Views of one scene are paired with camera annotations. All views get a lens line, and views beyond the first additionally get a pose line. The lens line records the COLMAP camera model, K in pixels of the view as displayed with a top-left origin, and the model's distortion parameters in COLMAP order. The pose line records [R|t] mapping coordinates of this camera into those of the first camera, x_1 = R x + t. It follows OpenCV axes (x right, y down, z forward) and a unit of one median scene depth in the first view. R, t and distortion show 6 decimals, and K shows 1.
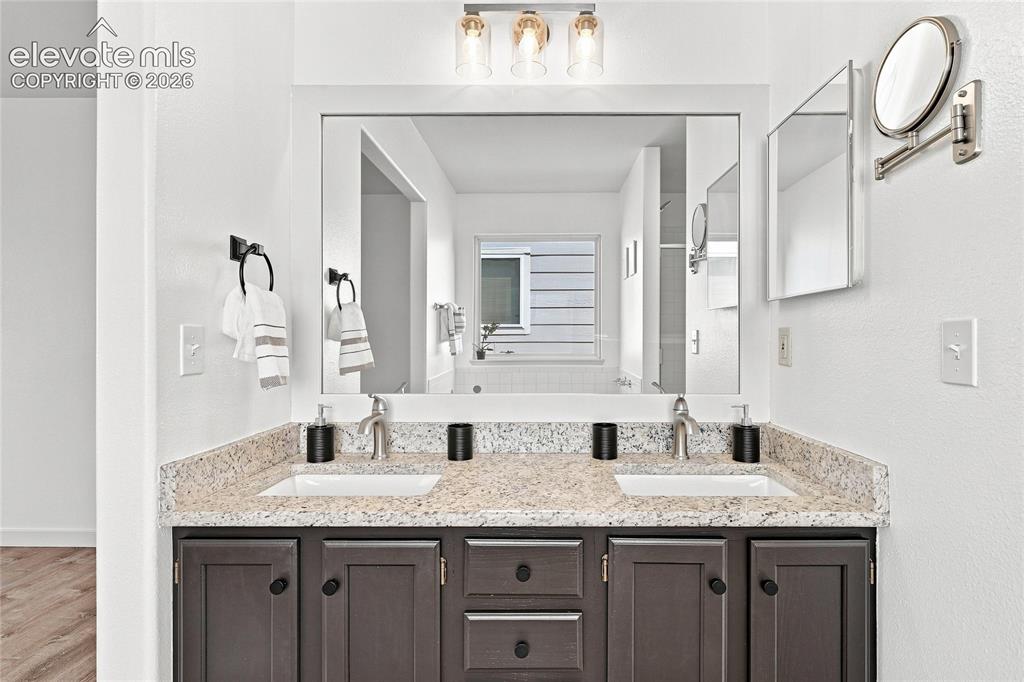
lens RADIAL K [[488.4, 0, 514.8], [0, 488.4, 338.2], [0, 0, 1]] dist [-0.001356, -0.000029]
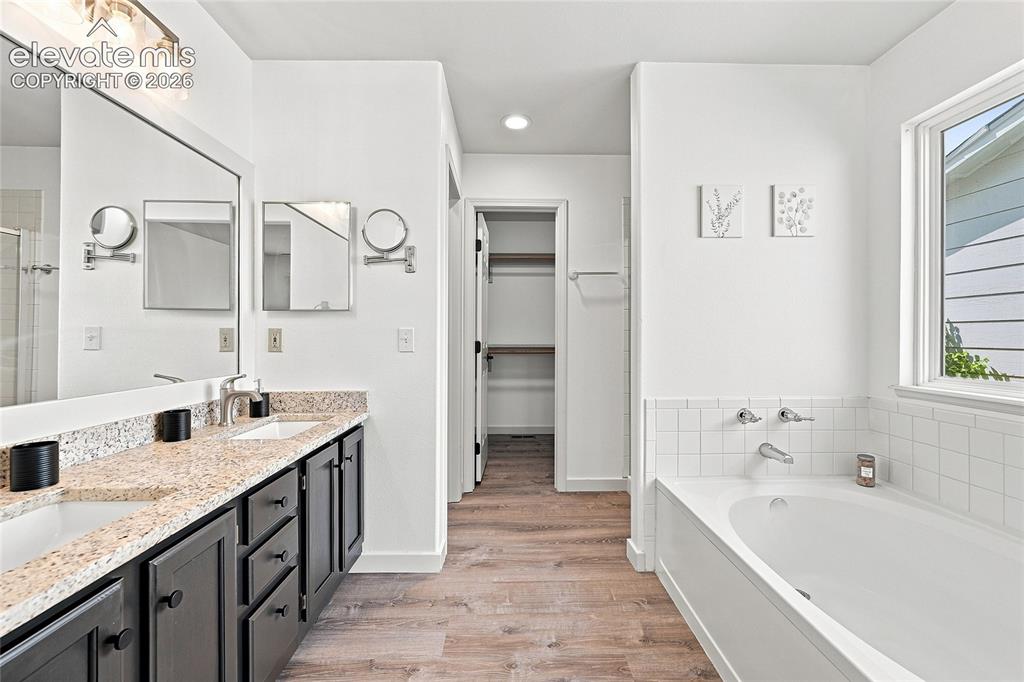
lens RADIAL K [[413.6, 0, 513.6], [0, 413.6, 337.7], [0, 0, 1]] dist [-0.008165, -0.000133]
pose [[-0.035034, -0.000227, 0.999386, -0.772495], [0.000353, 1.000000, 0.000239, 0.007350], [-0.999386, 0.000361, -0.035034, 0.248951]]
